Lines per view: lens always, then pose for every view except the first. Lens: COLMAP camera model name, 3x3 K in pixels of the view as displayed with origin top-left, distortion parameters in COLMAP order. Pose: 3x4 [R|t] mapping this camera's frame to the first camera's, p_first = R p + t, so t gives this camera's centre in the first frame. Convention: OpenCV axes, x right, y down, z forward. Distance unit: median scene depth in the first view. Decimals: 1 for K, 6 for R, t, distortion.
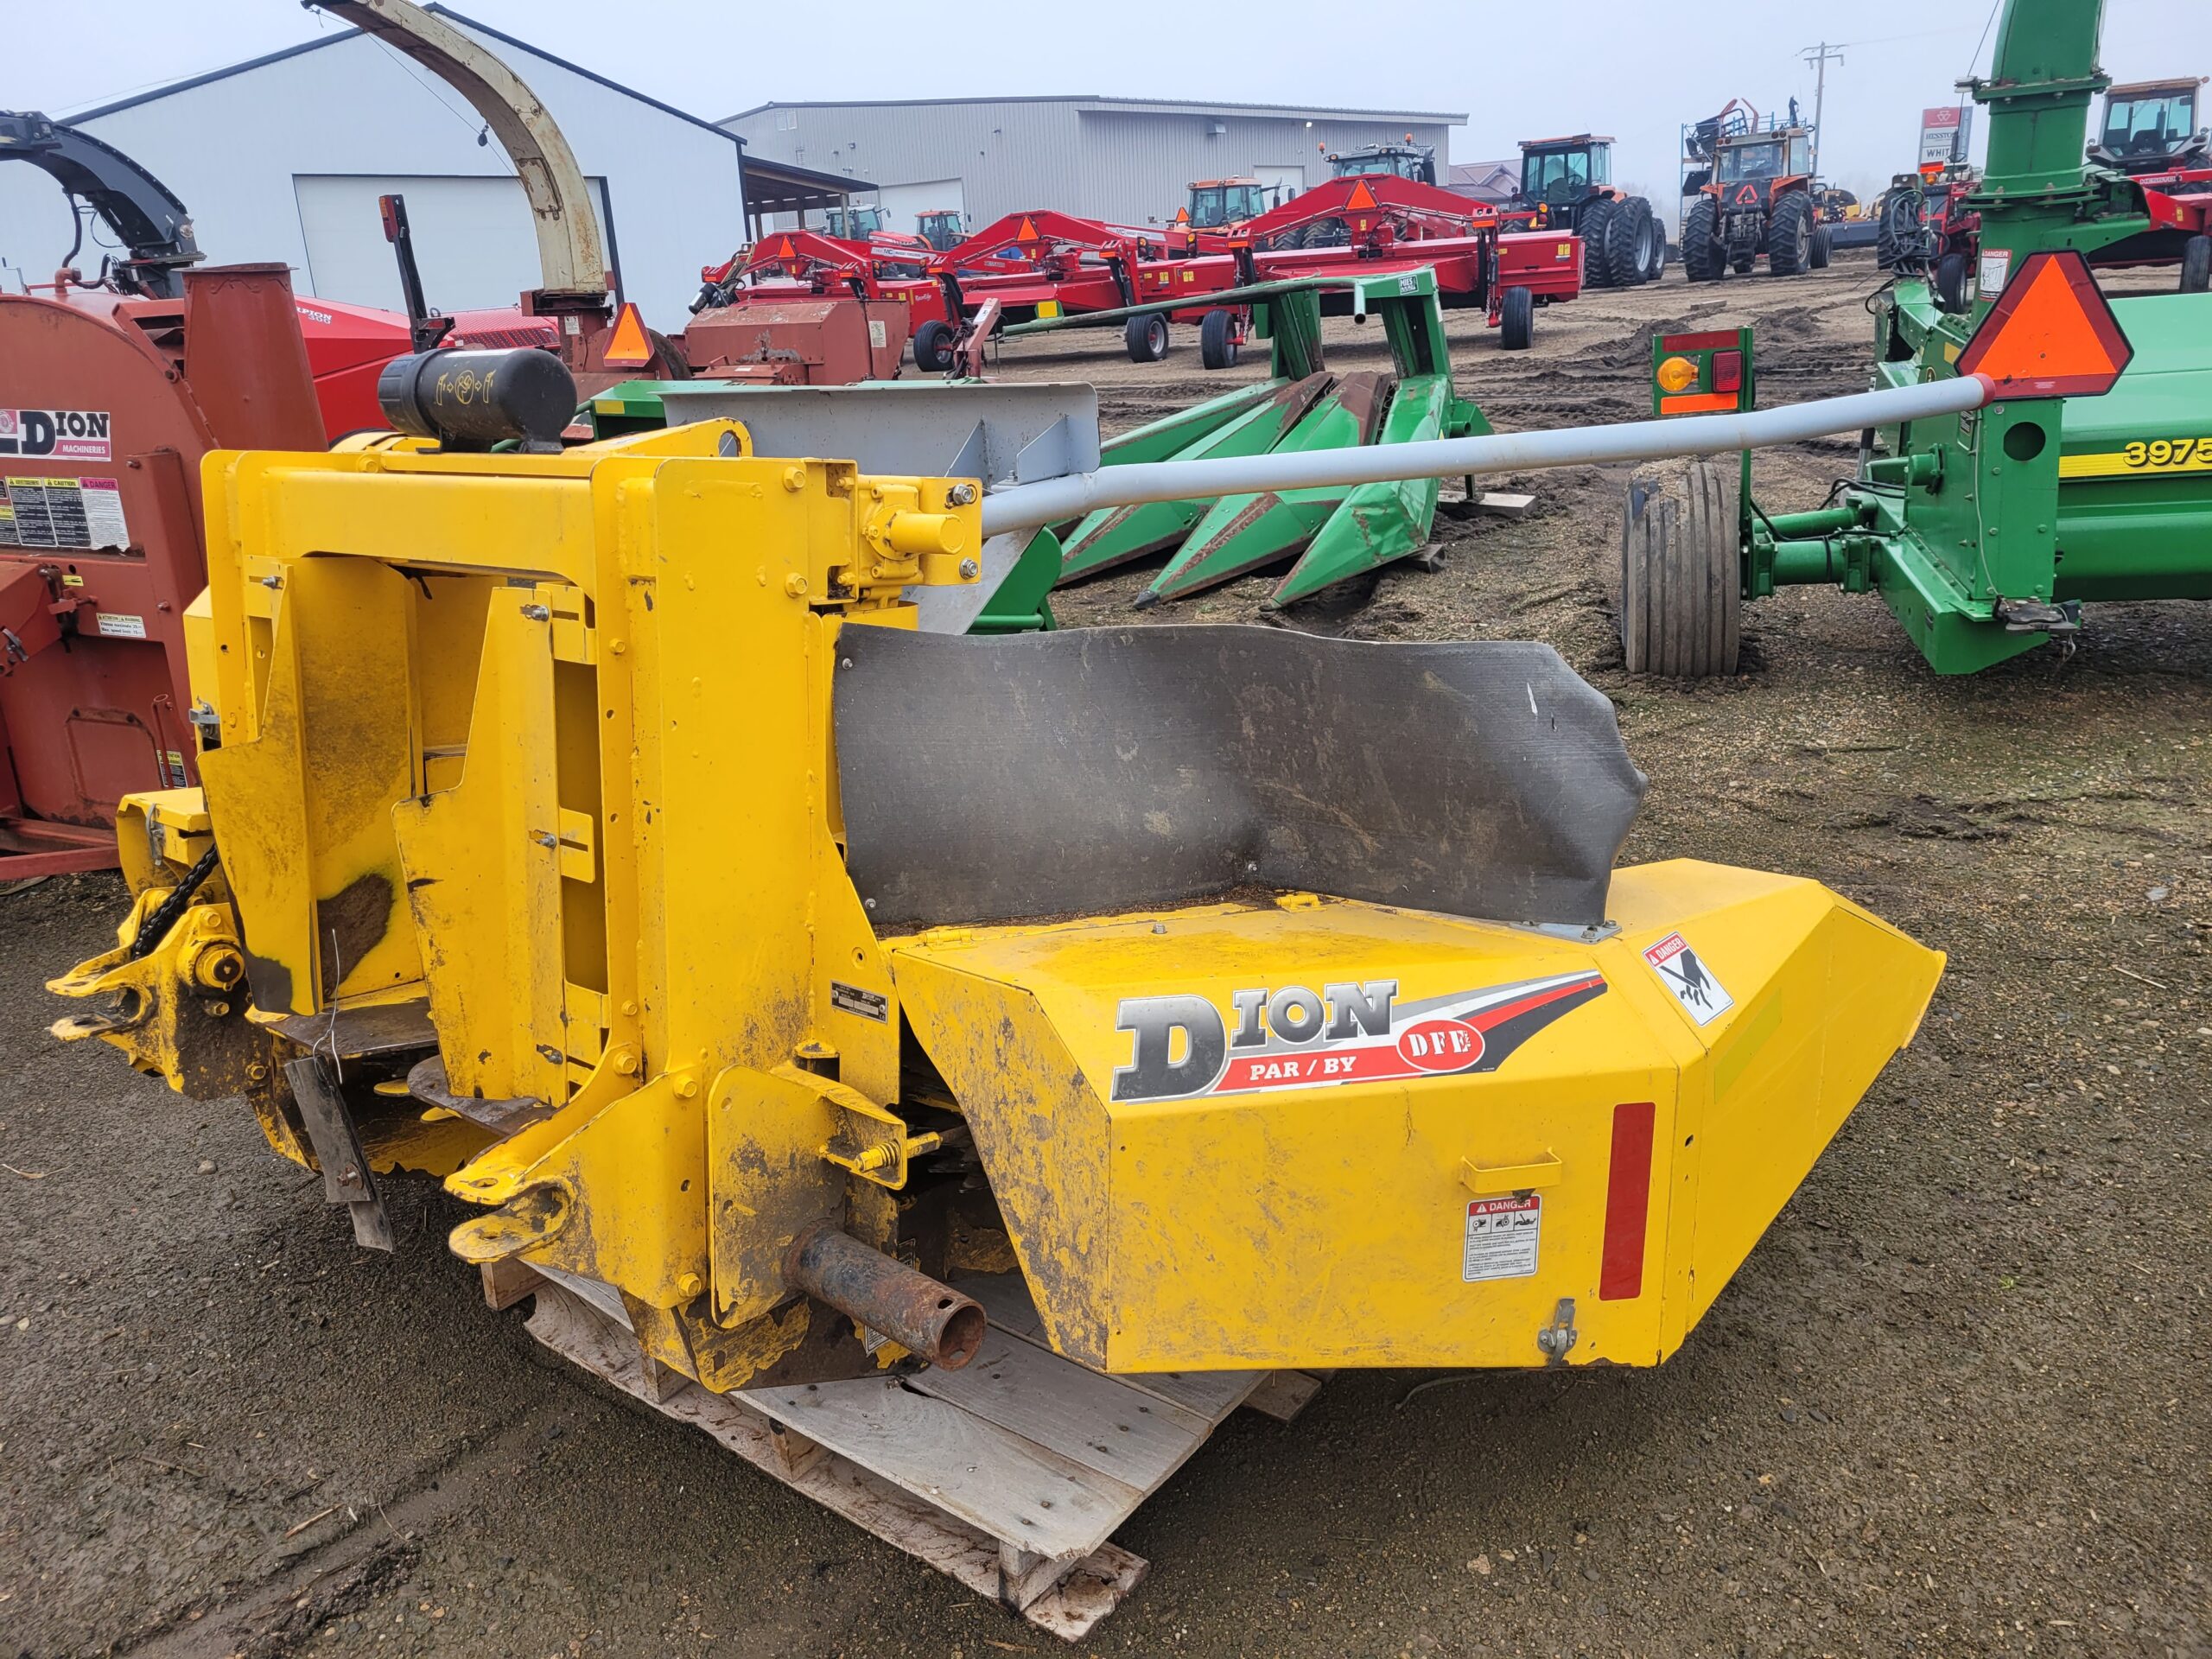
lens RADIAL K [[1649.8, 0, 1105.3], [0, 1649.8, 822.3], [0, 0, 1]] dist [0.048752, -0.031946]
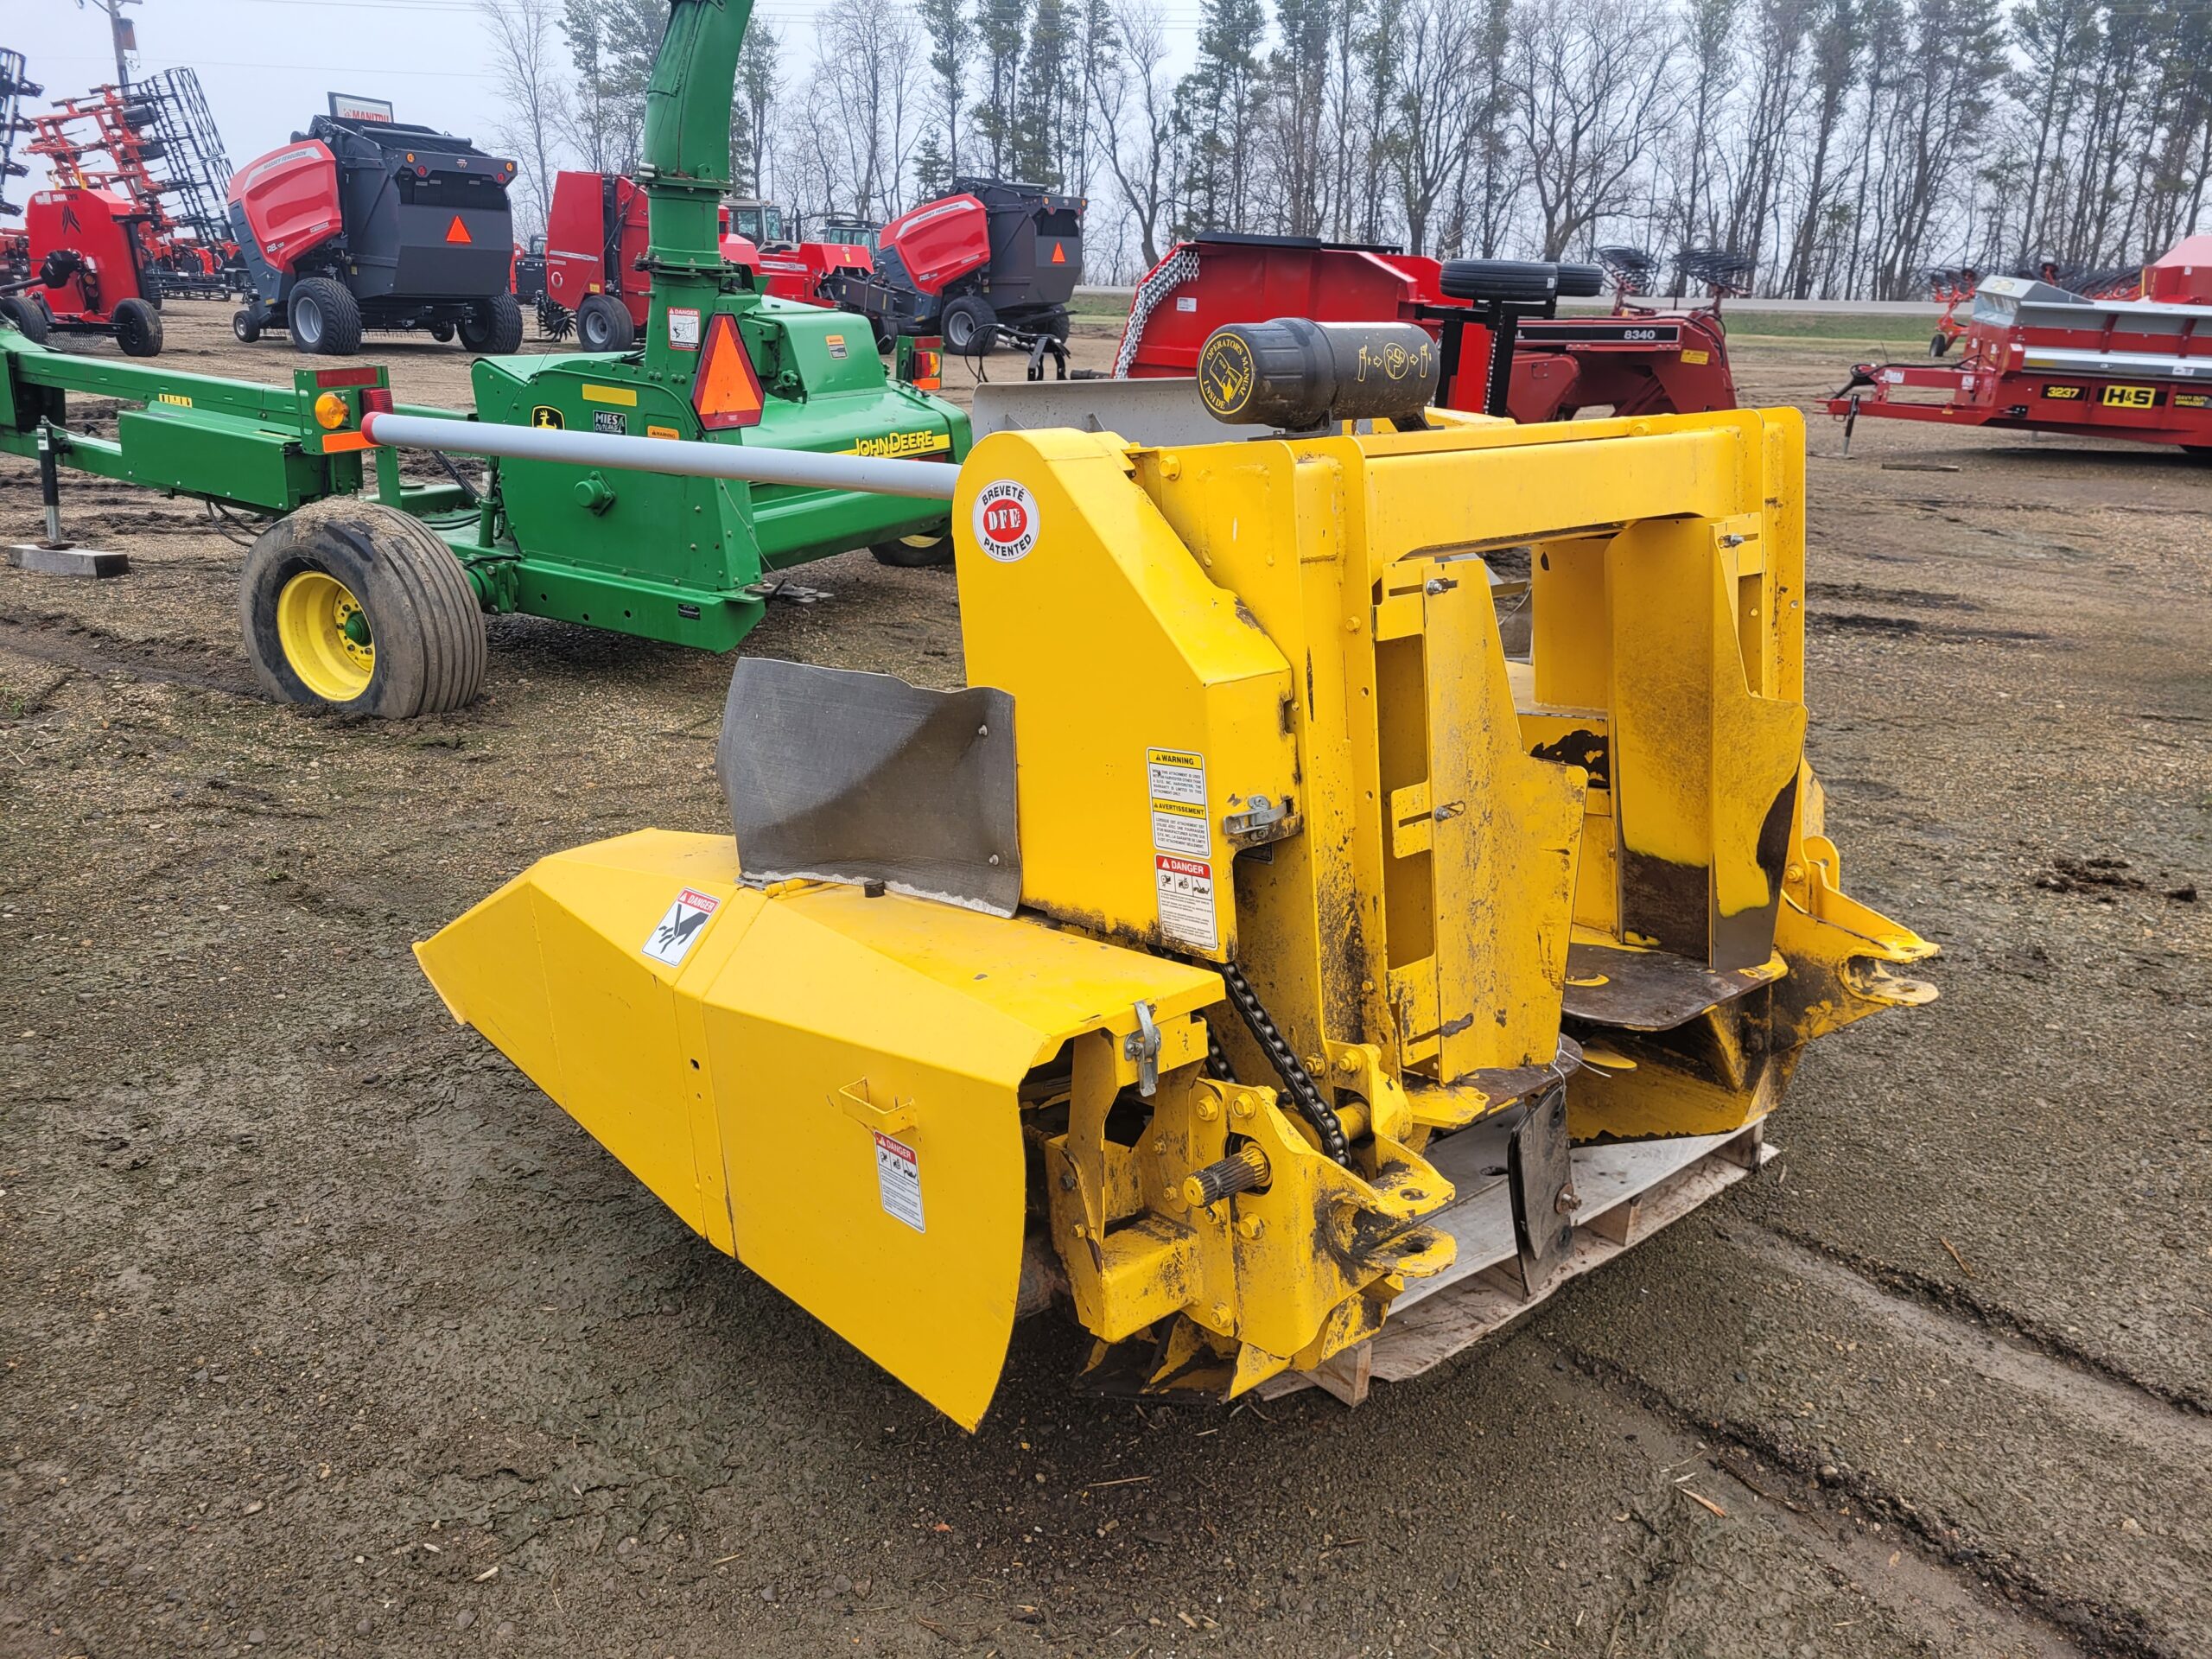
lens RADIAL K [[1651.4, 0, 1120.9], [0, 1651.4, 838.0], [0, 0, 1]] dist [0.046206, -0.032244]
pose [[0.183580, -0.239544, 0.953371, -1.307908], [0.273466, 0.944014, 0.184535, -0.214479], [-0.944200, 0.226838, 0.238809, 0.946273]]
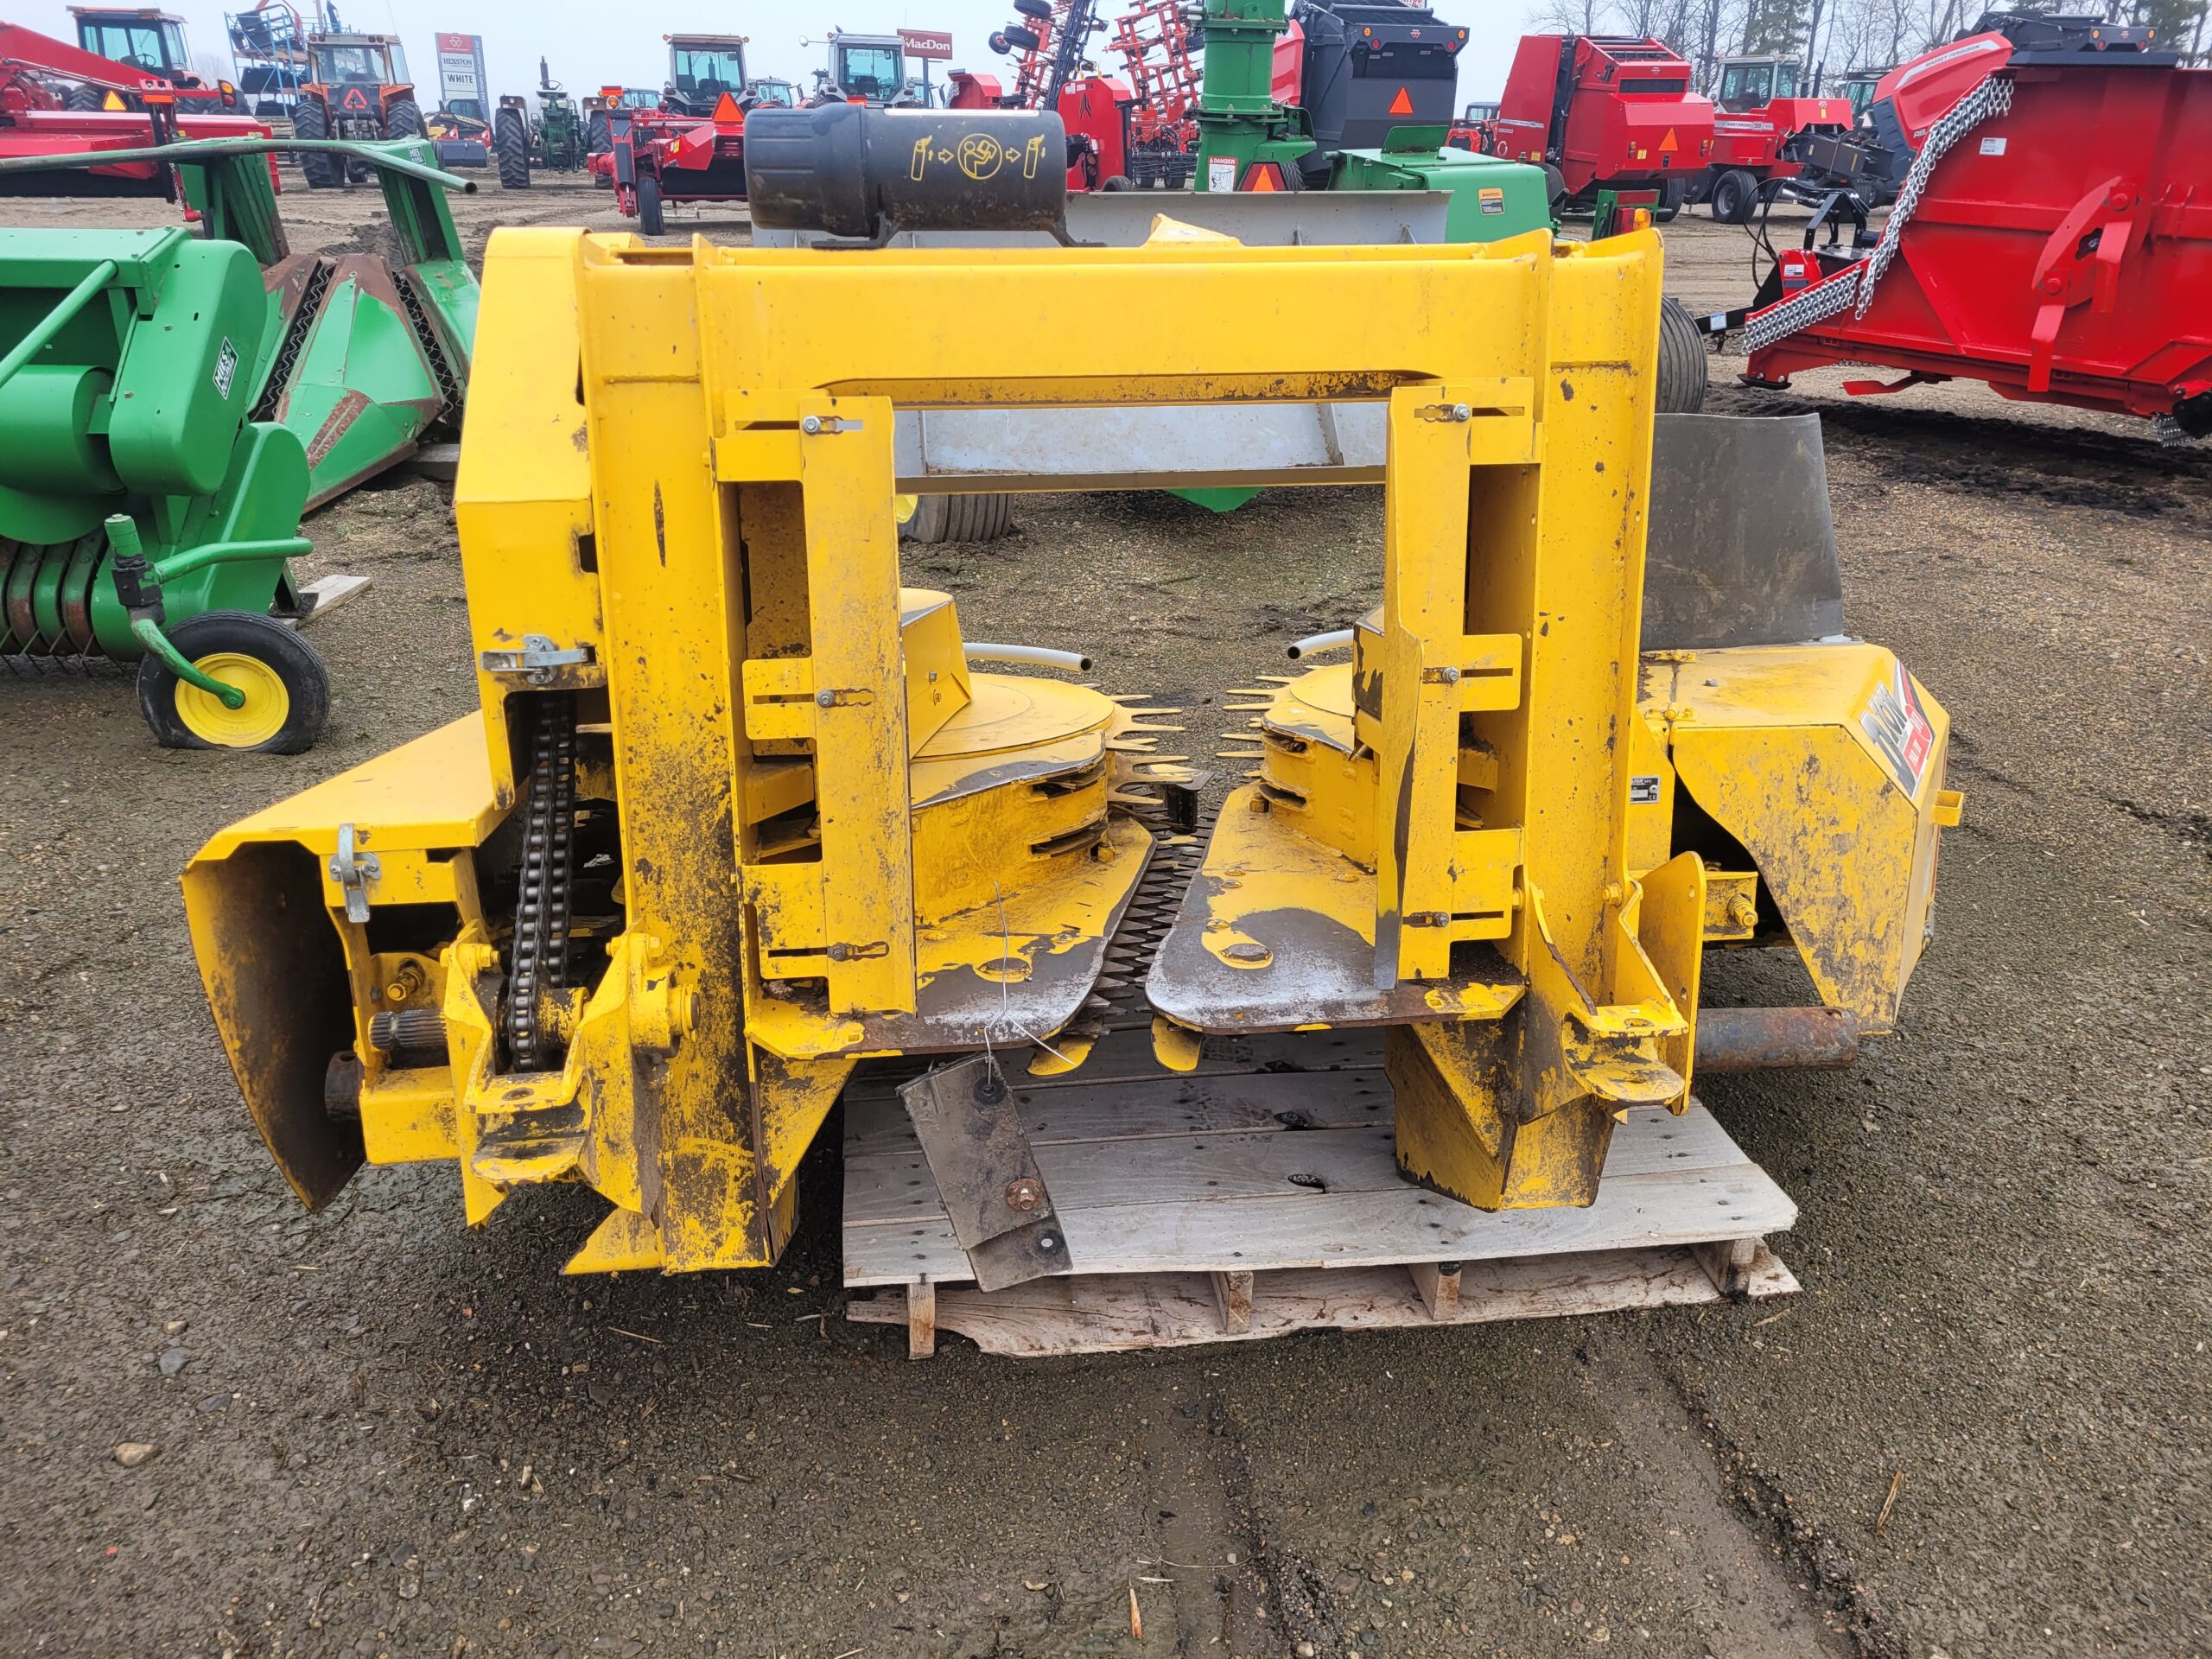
lens RADIAL K [[1639.1, 0, 1106.0], [0, 1639.1, 829.5], [0, 0, 1]] dist [0.050871, -0.034999]
pose [[0.694622, -0.208113, 0.688614, -0.896412], [0.175264, 0.977354, 0.118583, -0.037250], [-0.697698, 0.038318, 0.715366, 0.411300]]
